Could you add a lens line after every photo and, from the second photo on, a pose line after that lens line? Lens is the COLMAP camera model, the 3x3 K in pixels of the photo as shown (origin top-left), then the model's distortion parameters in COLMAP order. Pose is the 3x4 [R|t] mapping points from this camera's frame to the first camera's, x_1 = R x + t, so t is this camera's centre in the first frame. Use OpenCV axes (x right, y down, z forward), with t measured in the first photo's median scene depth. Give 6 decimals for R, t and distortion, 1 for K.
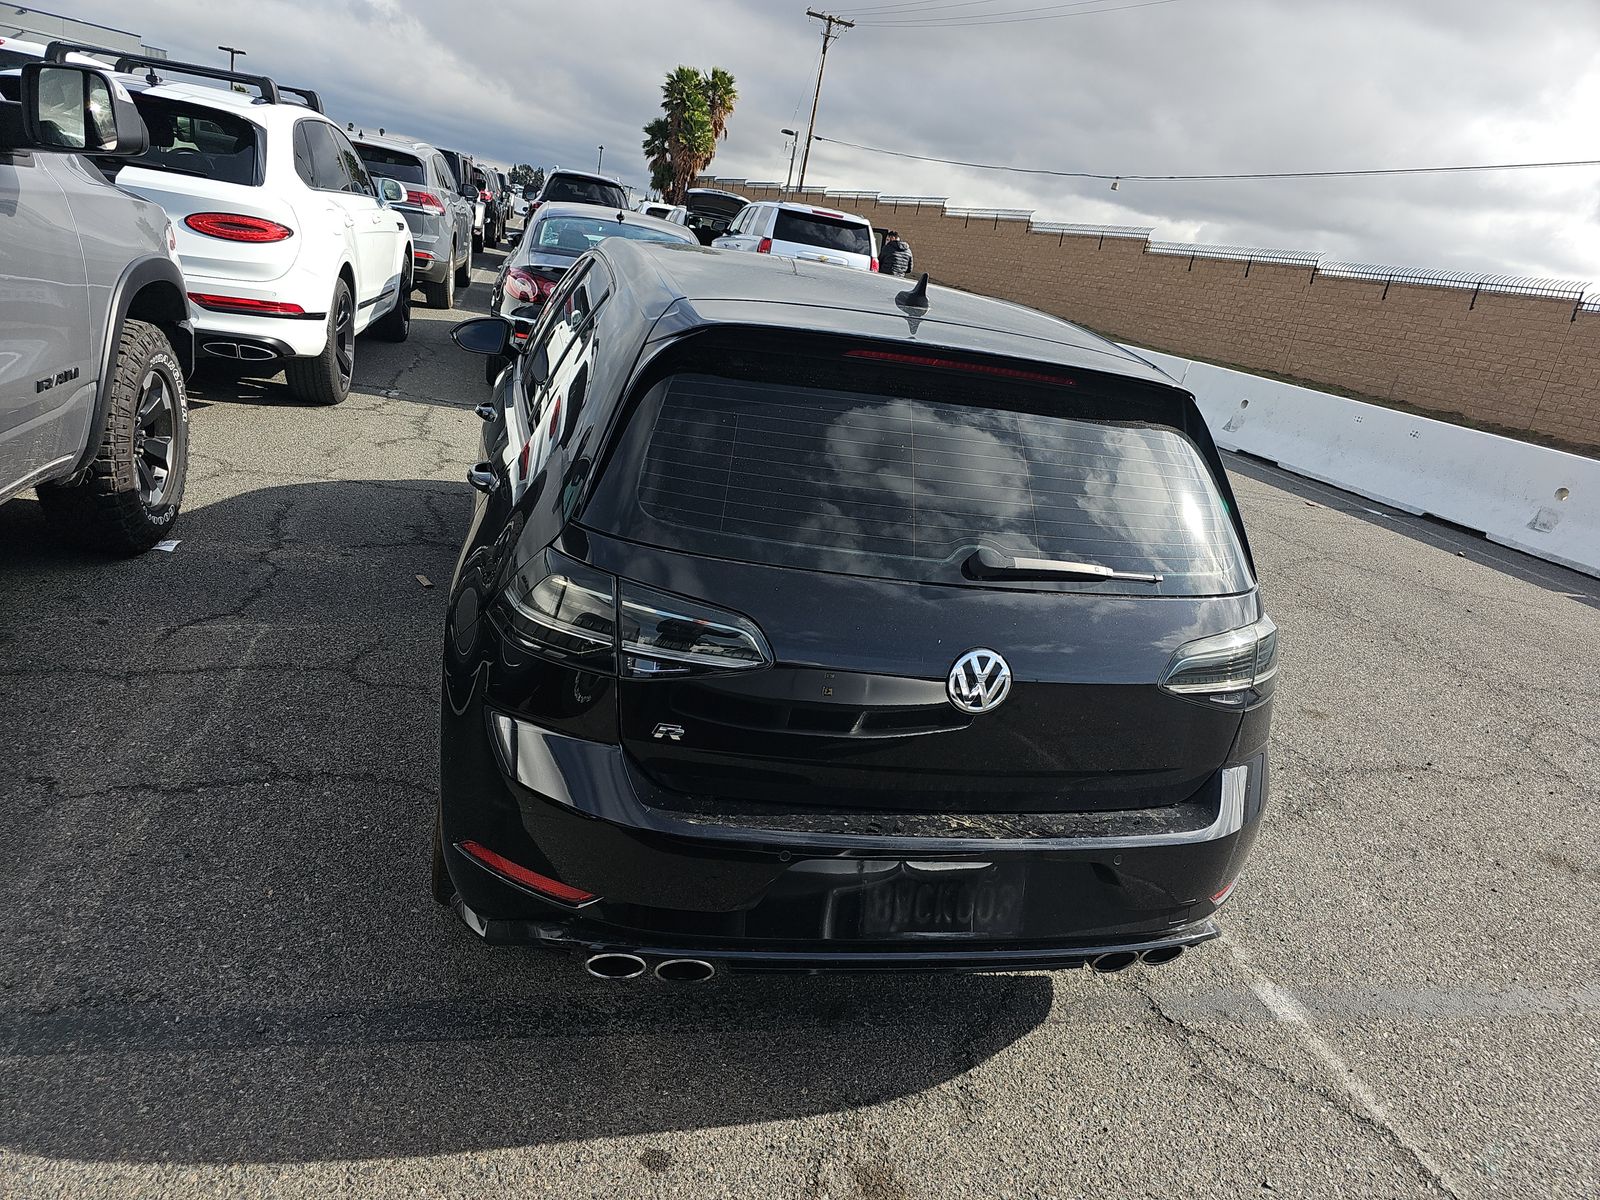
lens RADIAL K [[1080.3, 0, 797.2], [0, 1080.3, 600.2], [0, 0, 1]] dist [0.043912, -0.041787]
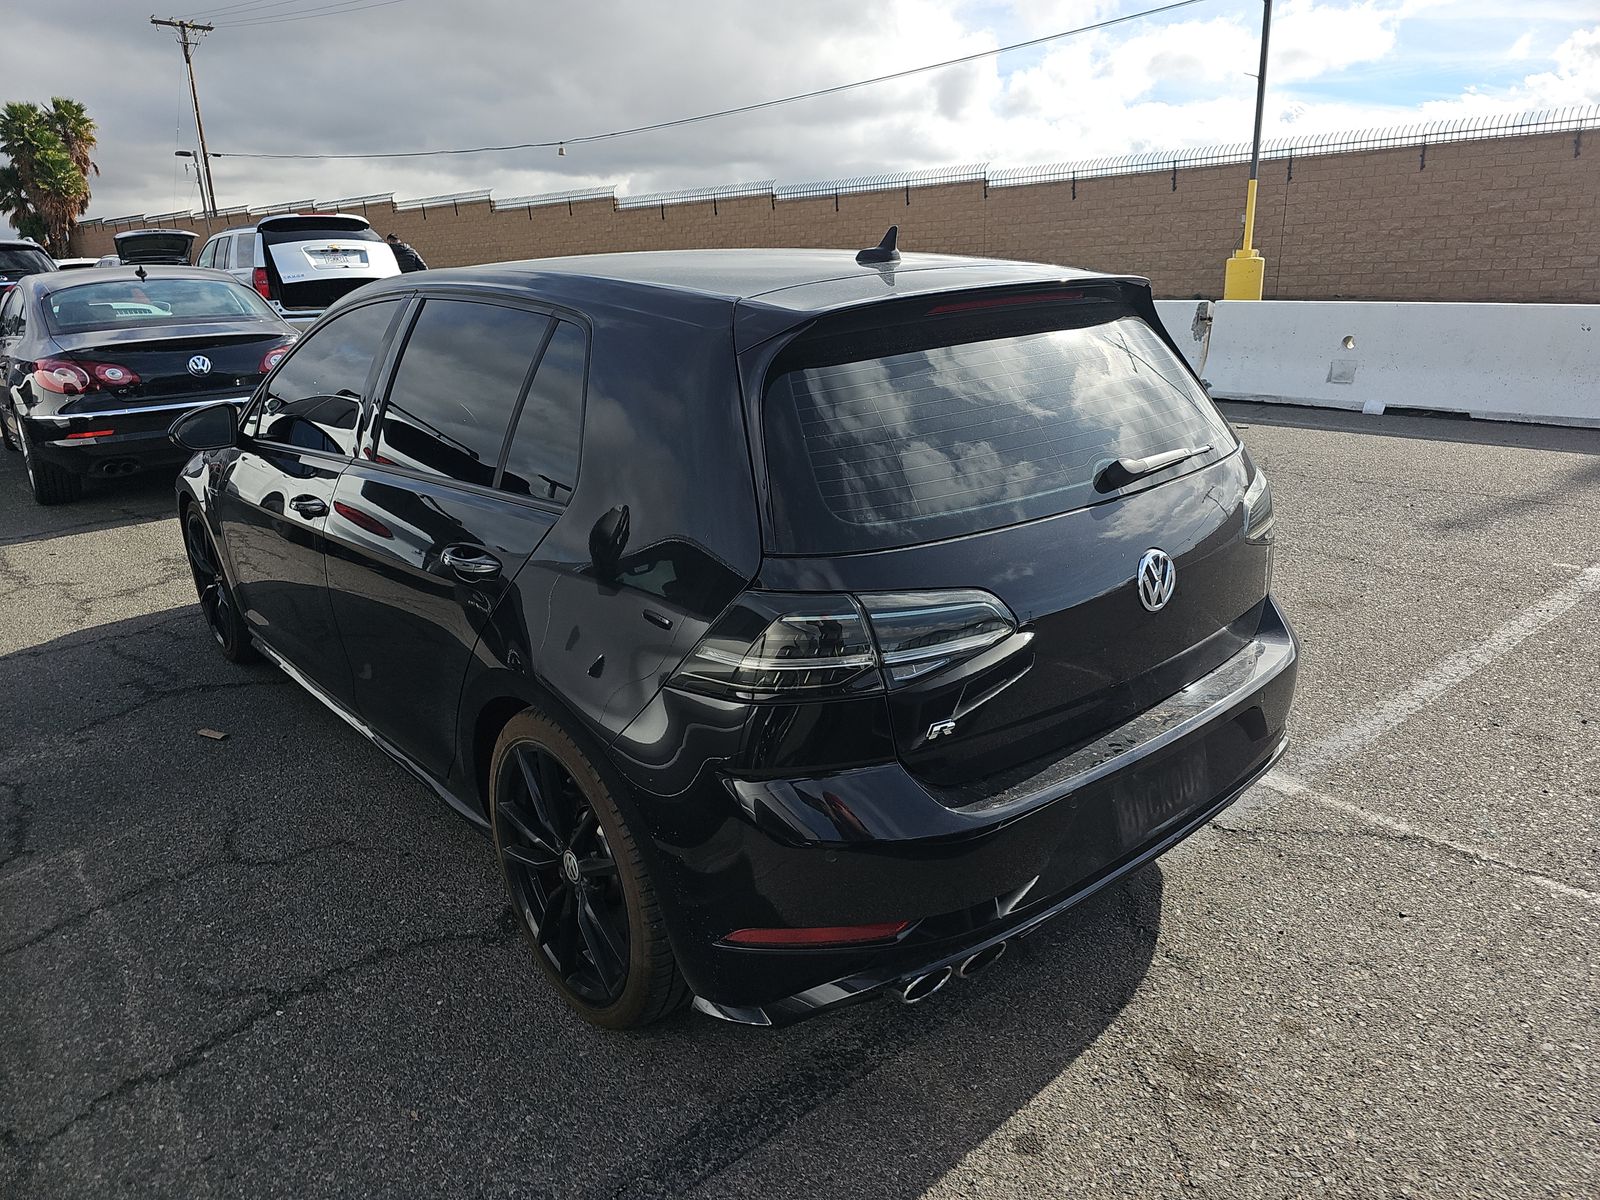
lens RADIAL K [[1080.3, 0, 802.5], [0, 1080.3, 595.7], [0, 0, 1]] dist [0.043912, -0.041787]
pose [[0.876709, -0.318924, 0.360095, -0.138347], [0.312110, 0.946785, 0.078655, -0.027260], [-0.366017, 0.043432, 0.929594, 0.036351]]
